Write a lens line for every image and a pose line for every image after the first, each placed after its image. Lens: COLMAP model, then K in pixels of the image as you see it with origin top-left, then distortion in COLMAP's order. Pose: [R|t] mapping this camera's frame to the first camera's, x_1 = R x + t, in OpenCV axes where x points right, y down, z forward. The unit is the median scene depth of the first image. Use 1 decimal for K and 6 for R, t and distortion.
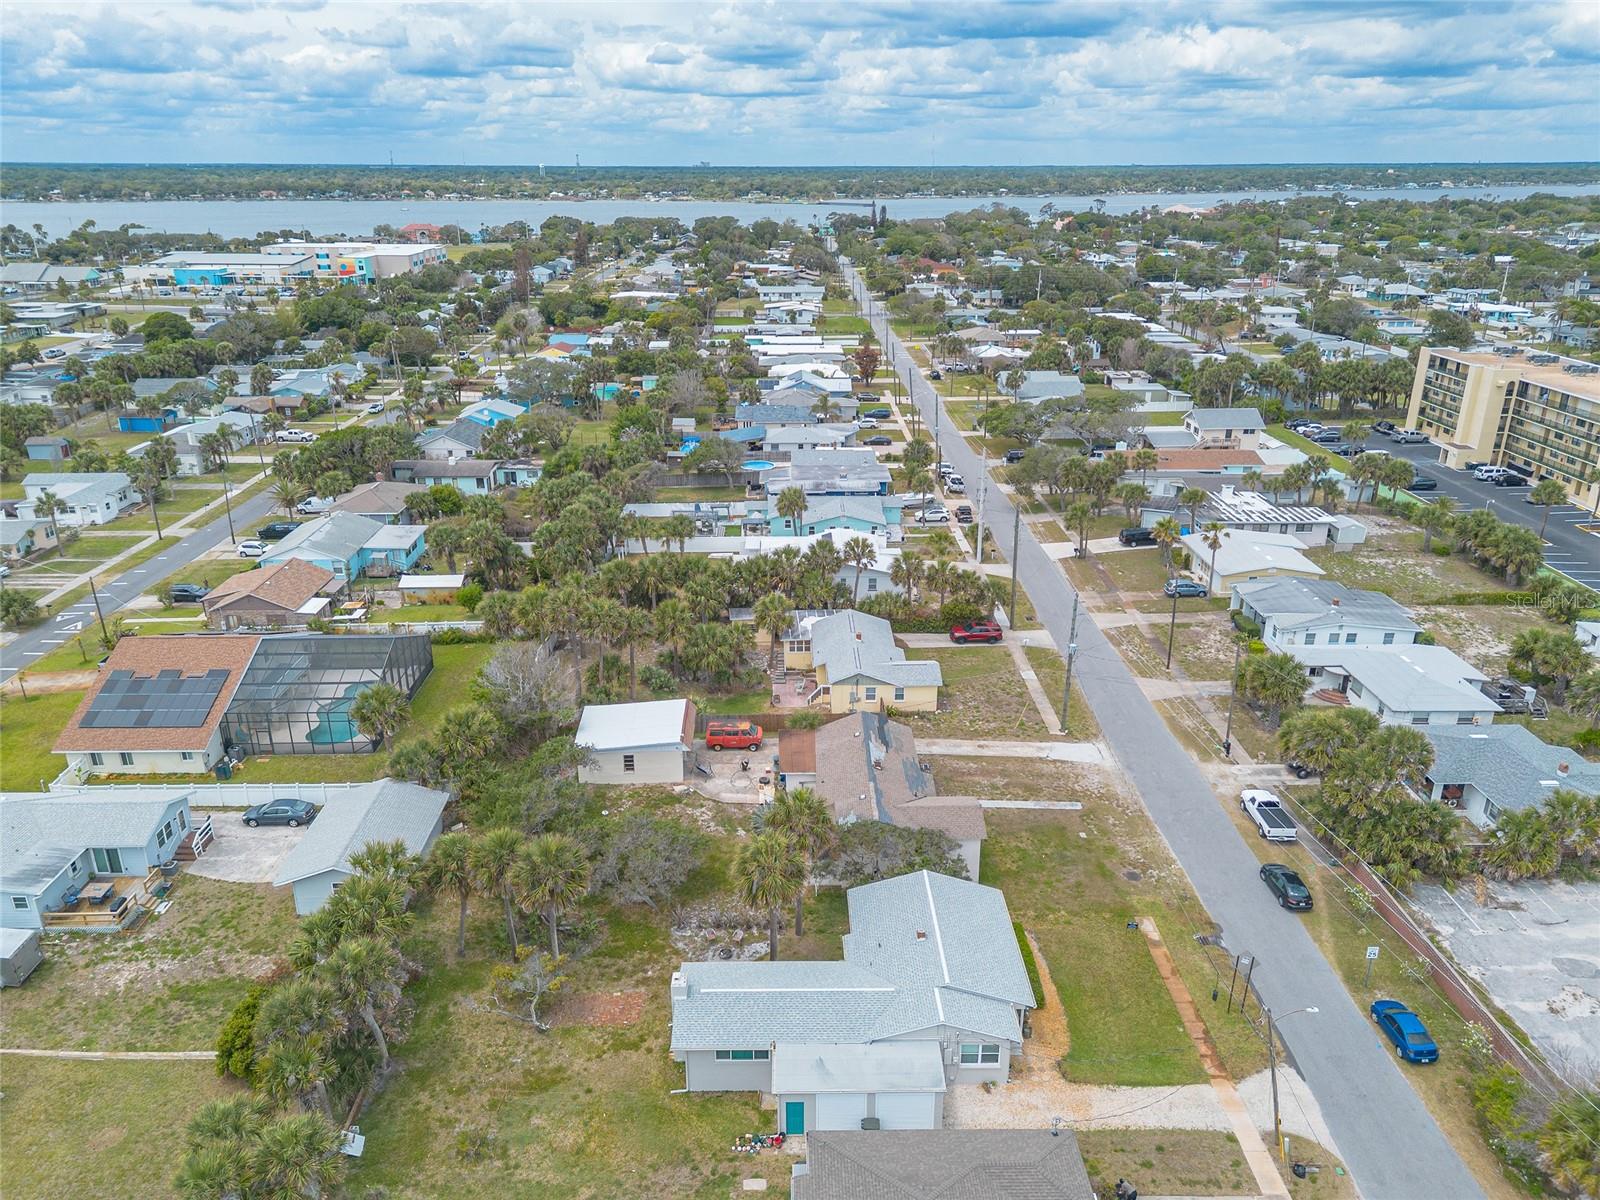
lens RADIAL K [[1128.5, 0, 797.1], [0, 1128.5, 599.7], [0, 0, 1]] dist [0.076649, -0.074915]
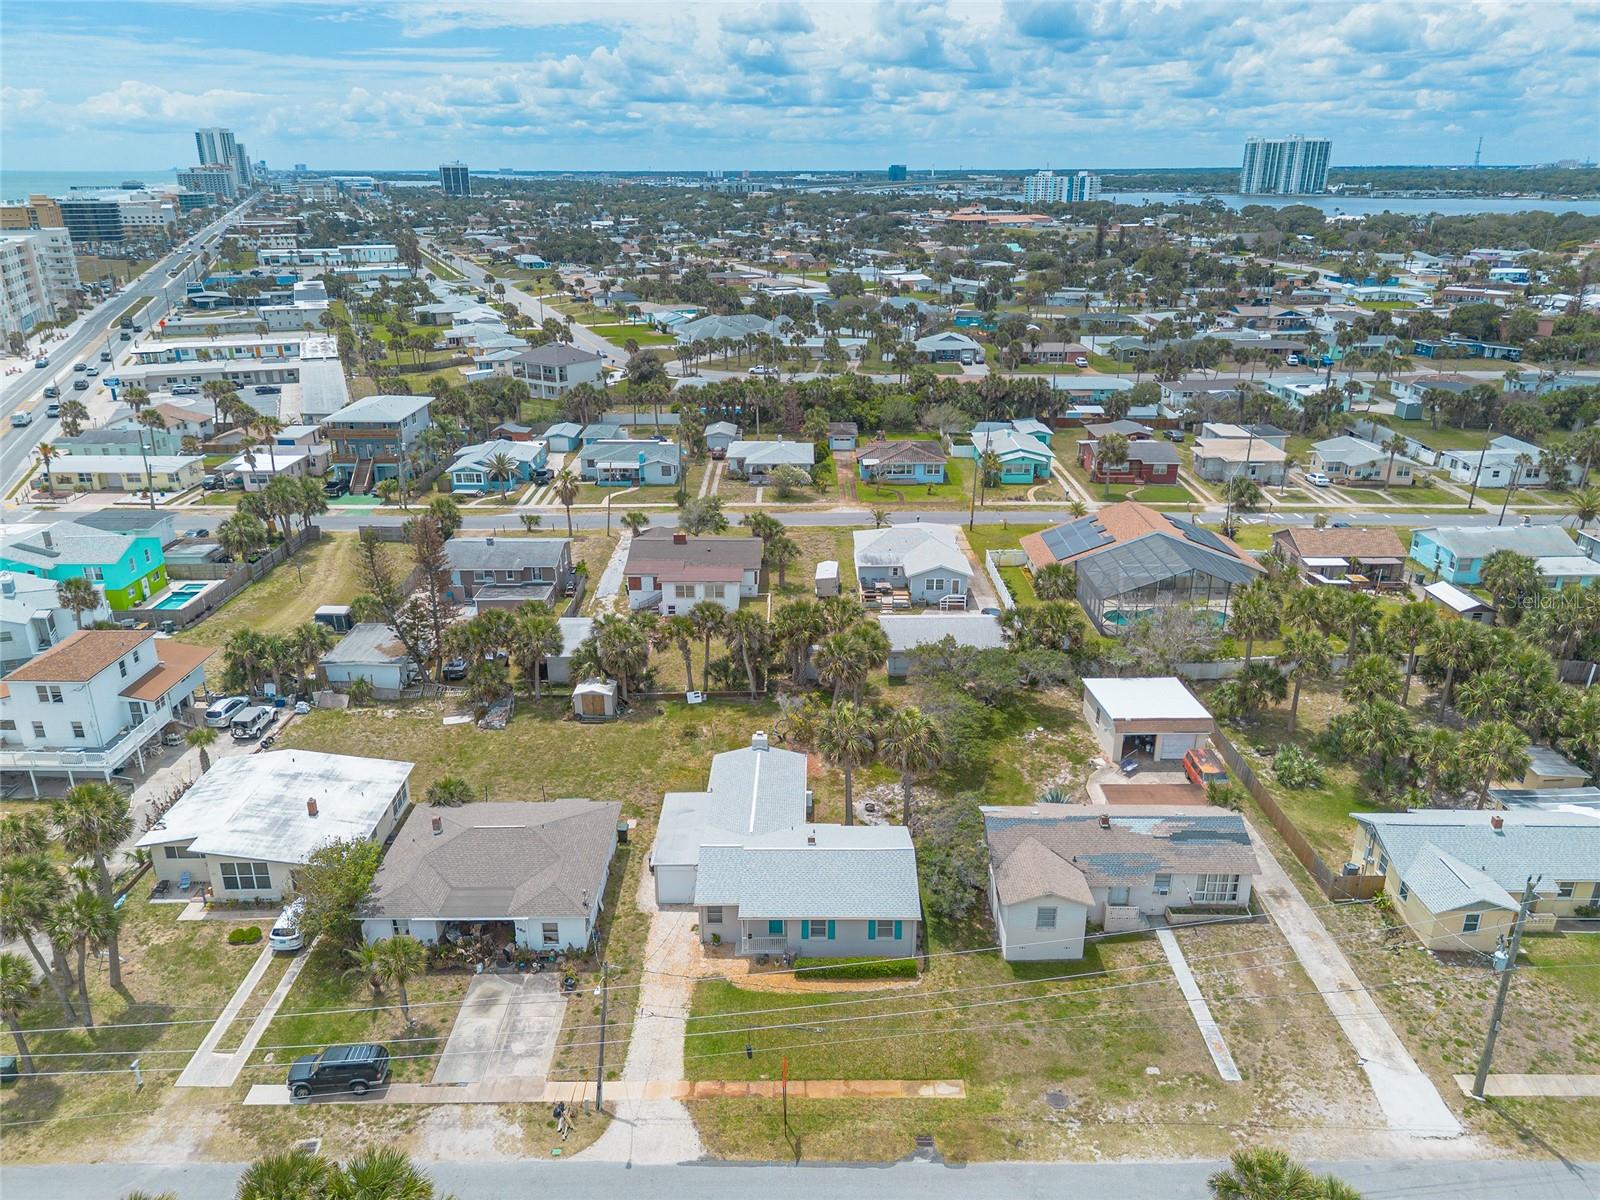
lens RADIAL K [[1128.5, 0, 799.7], [0, 1128.5, 595.3], [0, 0, 1]] dist [0.076649, -0.074915]
pose [[-0.013508, 0.349652, -0.936782, 0.565287], [-0.353560, 0.874675, 0.331569, -0.142260], [0.935314, 0.335688, 0.111808, 0.434039]]
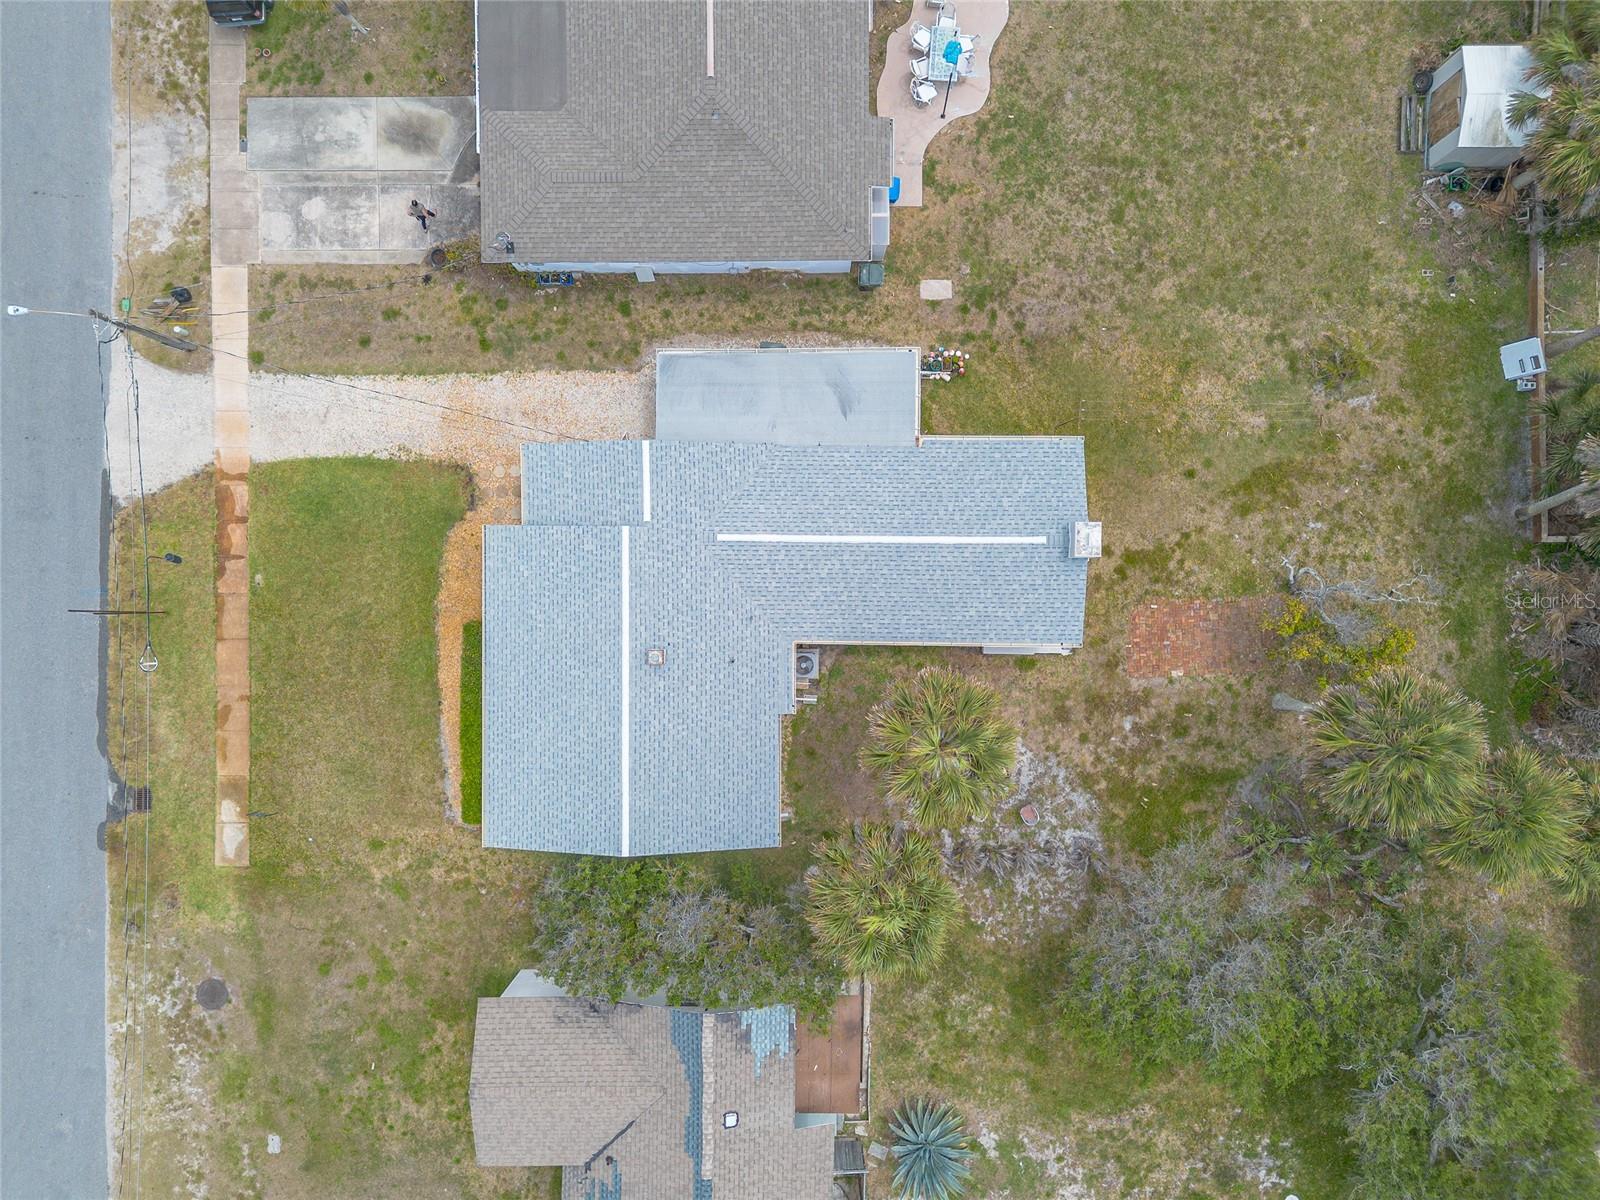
lens RADIAL K [[1128.5, 0, 798.8], [0, 1128.5, 594.7], [0, 0, 1]] dist [0.076649, -0.074915]
pose [[-0.999905, -0.010365, 0.009058, 0.019615], [0.012196, -0.362048, 0.932080, -0.110469], [-0.006382, 0.932102, 0.362140, 0.424112]]
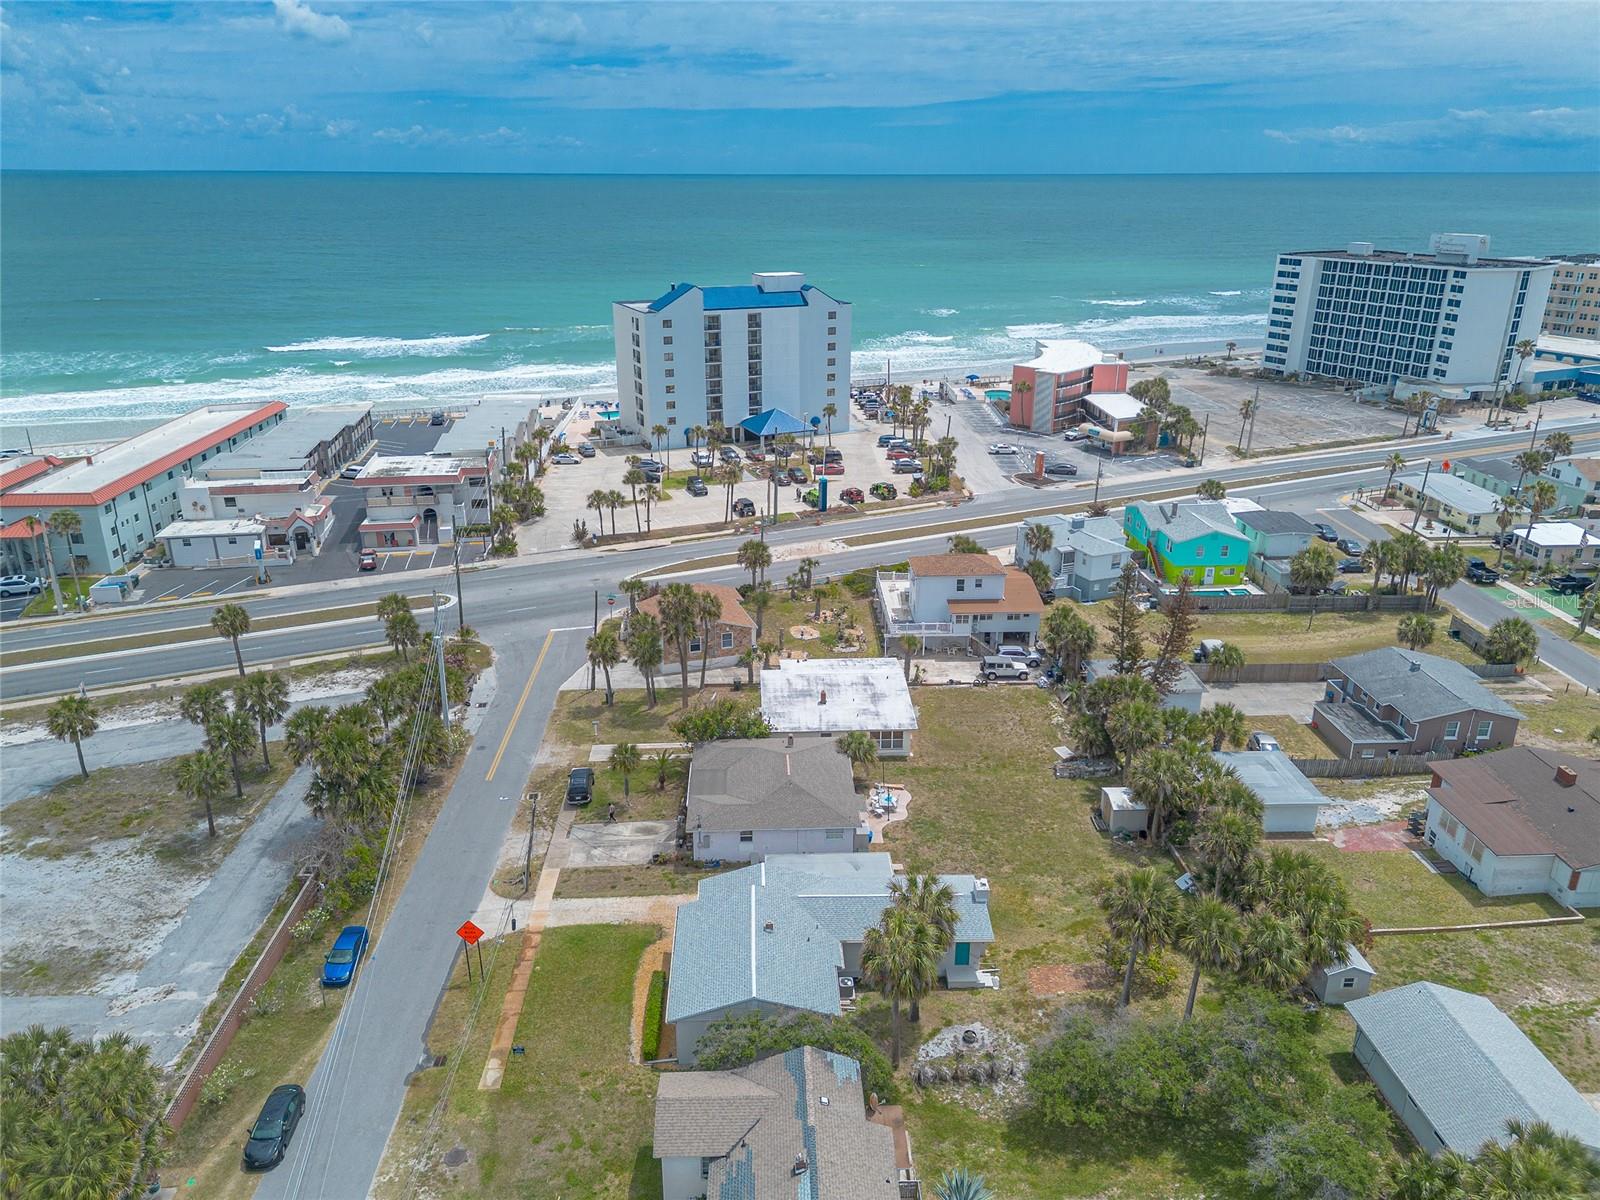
lens RADIAL K [[1128.5, 0, 801.2], [0, 1128.5, 606.4], [0, 0, 1]] dist [0.076649, -0.074915]
pose [[-0.999454, 0.009716, -0.031571, 0.060445], [-0.013739, 0.746899, 0.664796, -0.339718], [0.030039, 0.664867, -0.746358, 0.868516]]
